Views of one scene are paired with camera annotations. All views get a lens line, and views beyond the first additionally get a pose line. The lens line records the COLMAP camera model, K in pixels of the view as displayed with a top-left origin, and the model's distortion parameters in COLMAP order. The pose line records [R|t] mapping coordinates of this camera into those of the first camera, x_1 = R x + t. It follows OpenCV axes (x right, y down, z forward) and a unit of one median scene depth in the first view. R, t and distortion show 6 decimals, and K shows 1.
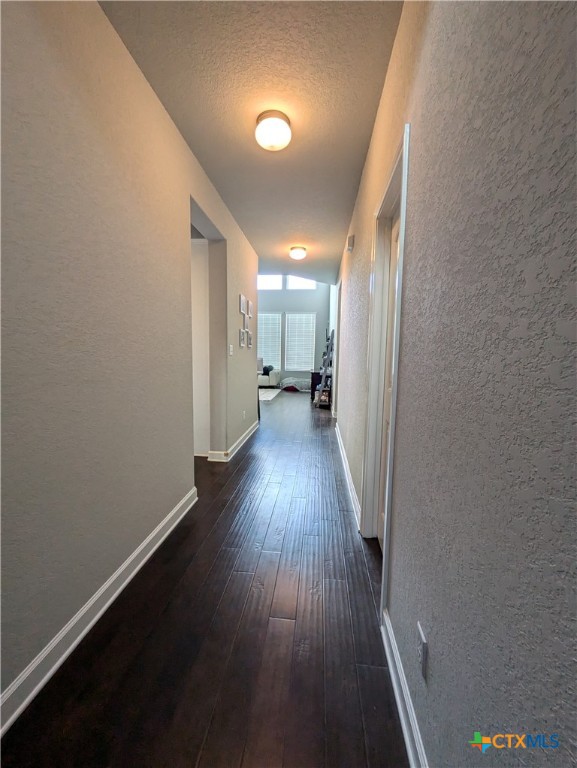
lens RADIAL K [[305.1, 0, 286.5], [0, 305.1, 382.1], [0, 0, 1]] dist [0.000826, 0.000022]
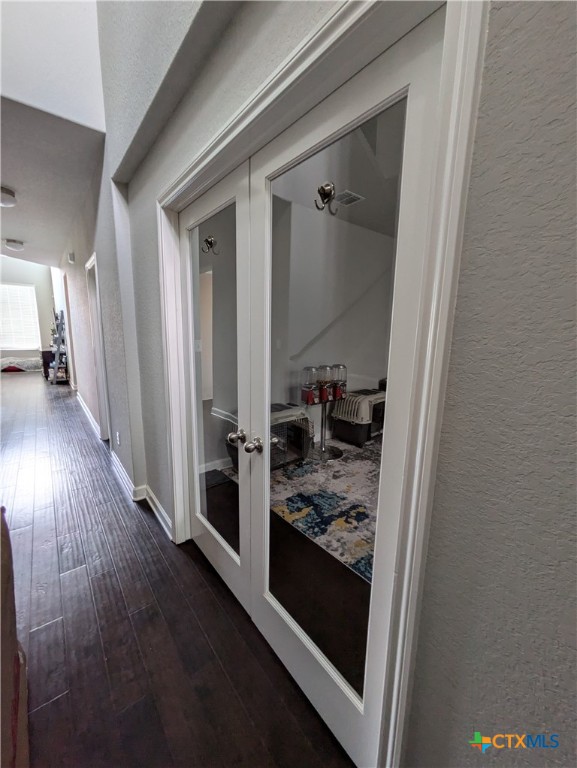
lens RADIAL K [[305.1, 0, 286.5], [0, 305.1, 382.1], [0, 0, 1]] dist [0.000826, 0.000022]
pose [[0.711877, -0.124256, 0.691225, -0.055422], [0.060179, 0.991396, 0.116239, 0.002214], [-0.699721, -0.041151, 0.713230, -0.315075]]
